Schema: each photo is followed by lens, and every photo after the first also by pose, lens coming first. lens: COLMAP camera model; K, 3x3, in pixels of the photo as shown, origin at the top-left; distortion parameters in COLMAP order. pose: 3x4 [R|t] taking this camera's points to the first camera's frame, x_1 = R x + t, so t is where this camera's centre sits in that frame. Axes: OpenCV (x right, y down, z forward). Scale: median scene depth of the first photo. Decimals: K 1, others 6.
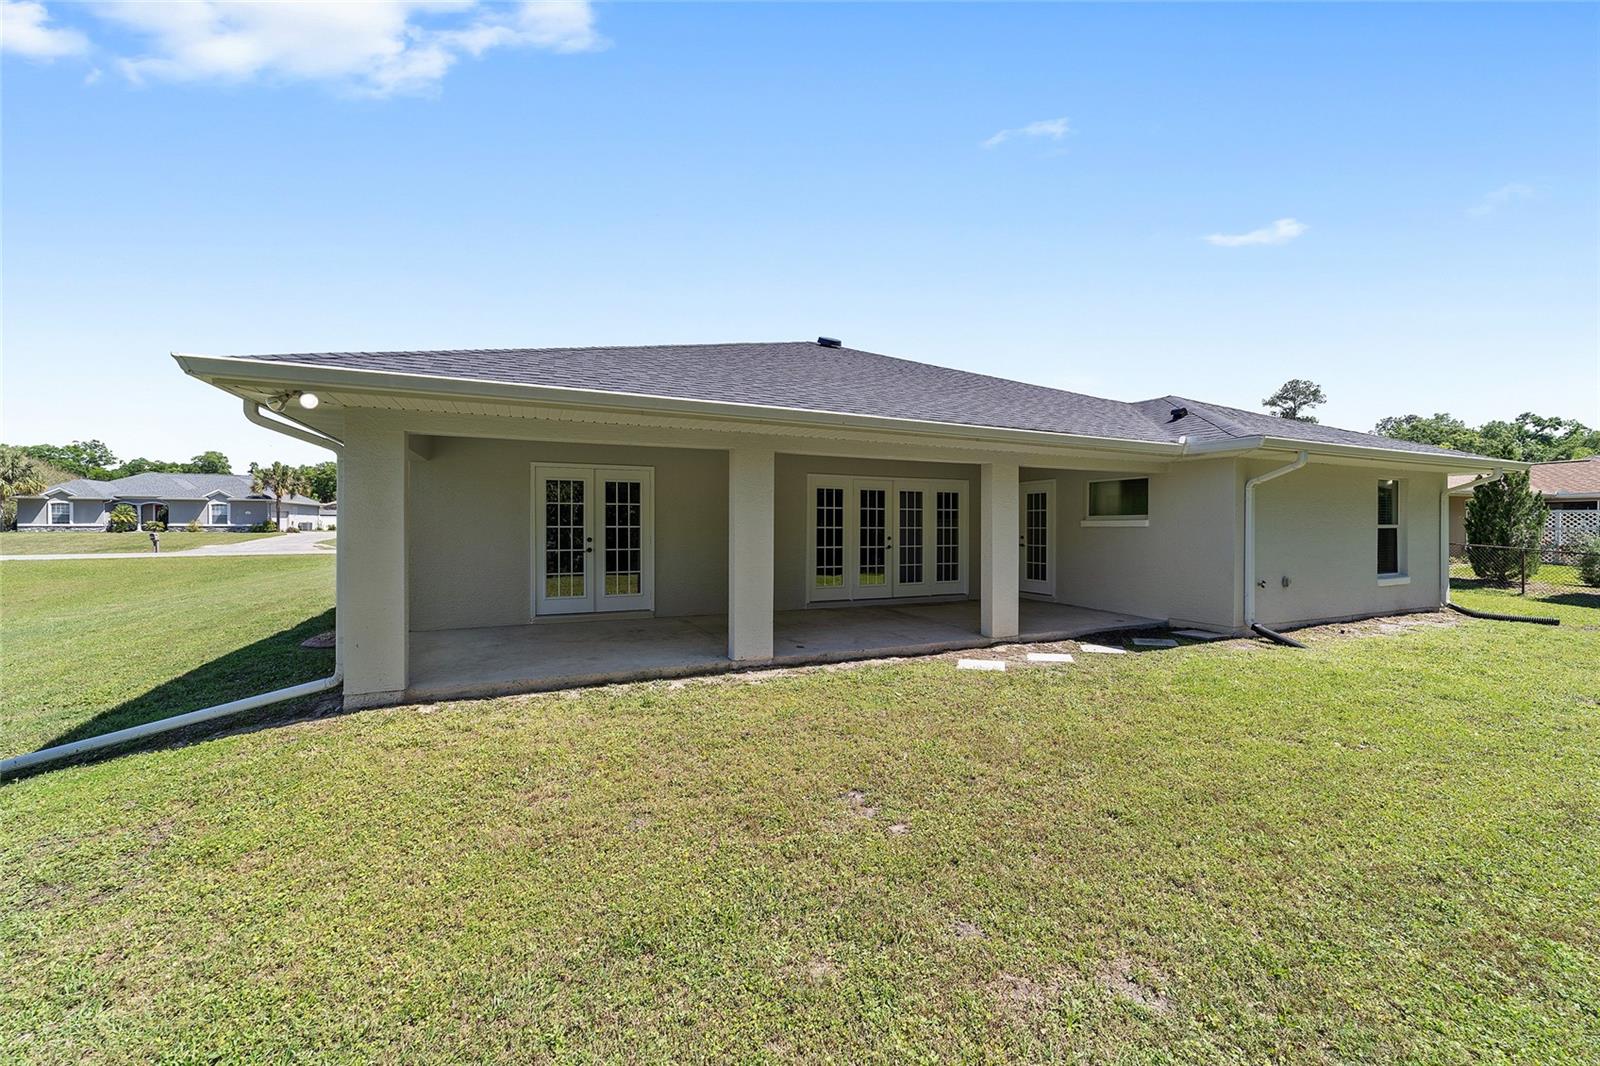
lens RADIAL K [[622.9, 0, 800.0], [0, 622.9, 533.0], [0, 0, 1]] dist [-0.008079, -0.000014]
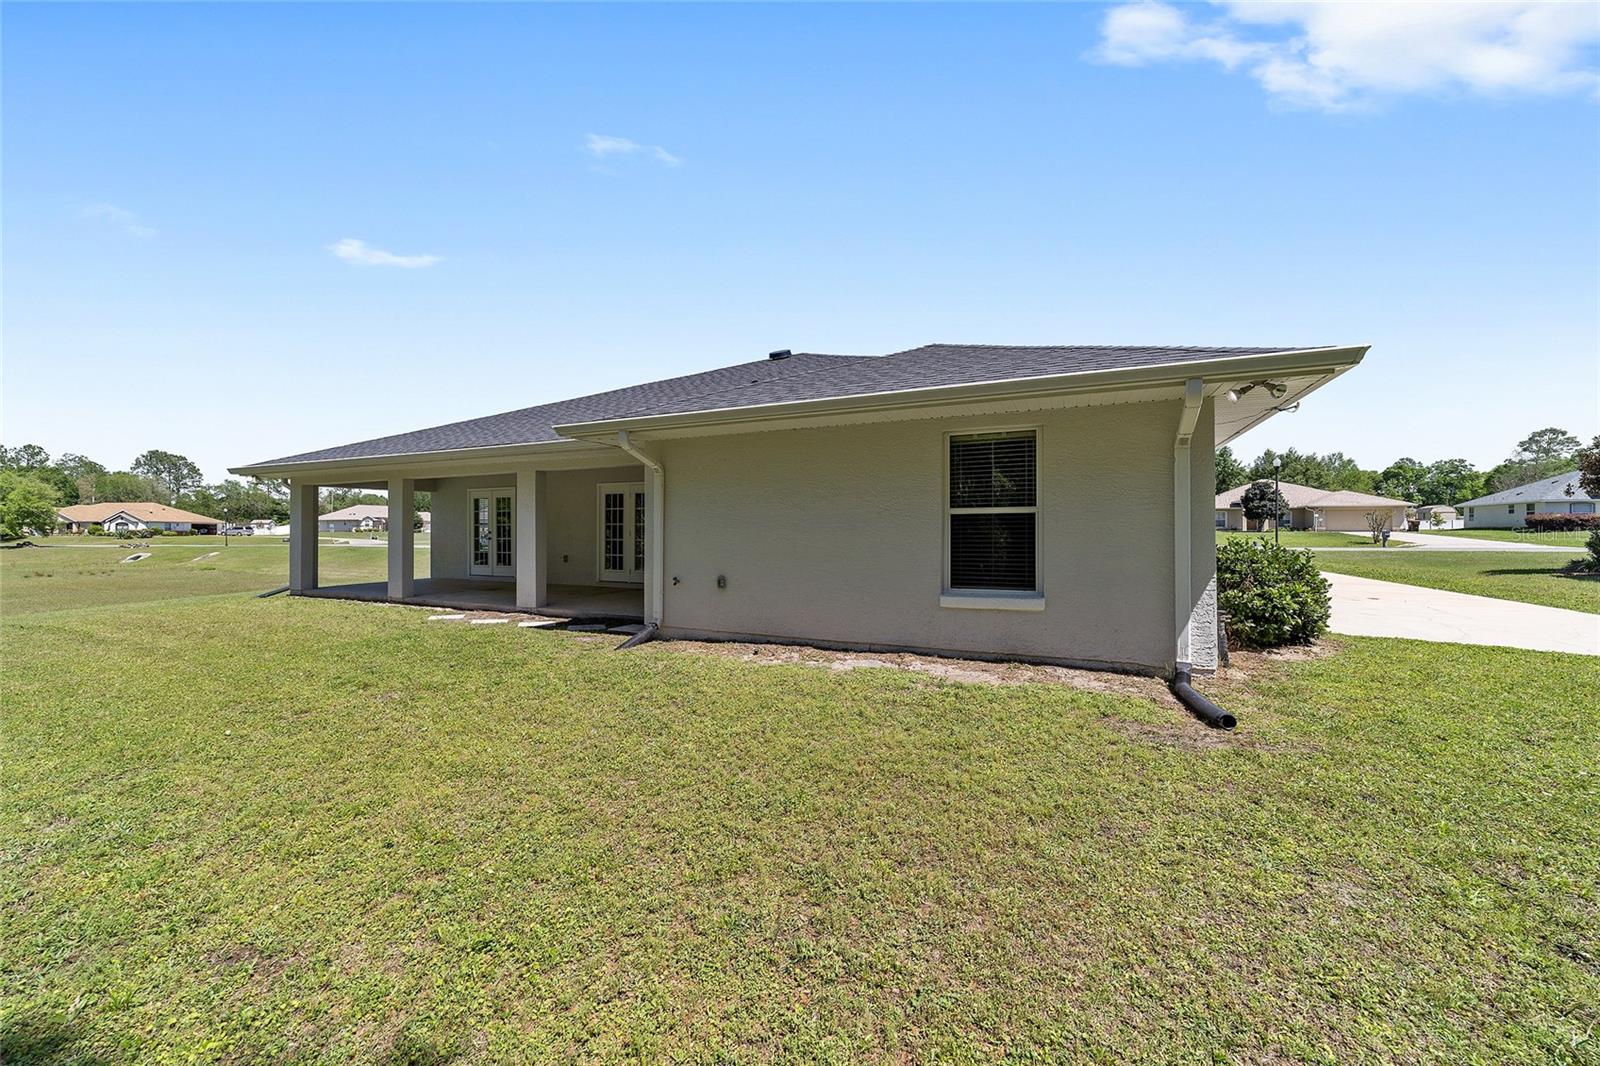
lens RADIAL K [[637.4, 0, 800.0], [0, 637.4, 533.0], [0, 0, 1]] dist [-0.050702, 0.000001]
pose [[0.652404, -0.003049, -0.757865, 1.354152], [-0.010646, 0.999856, -0.013187, 0.021367], [0.757797, 0.016672, 0.652278, 0.479086]]
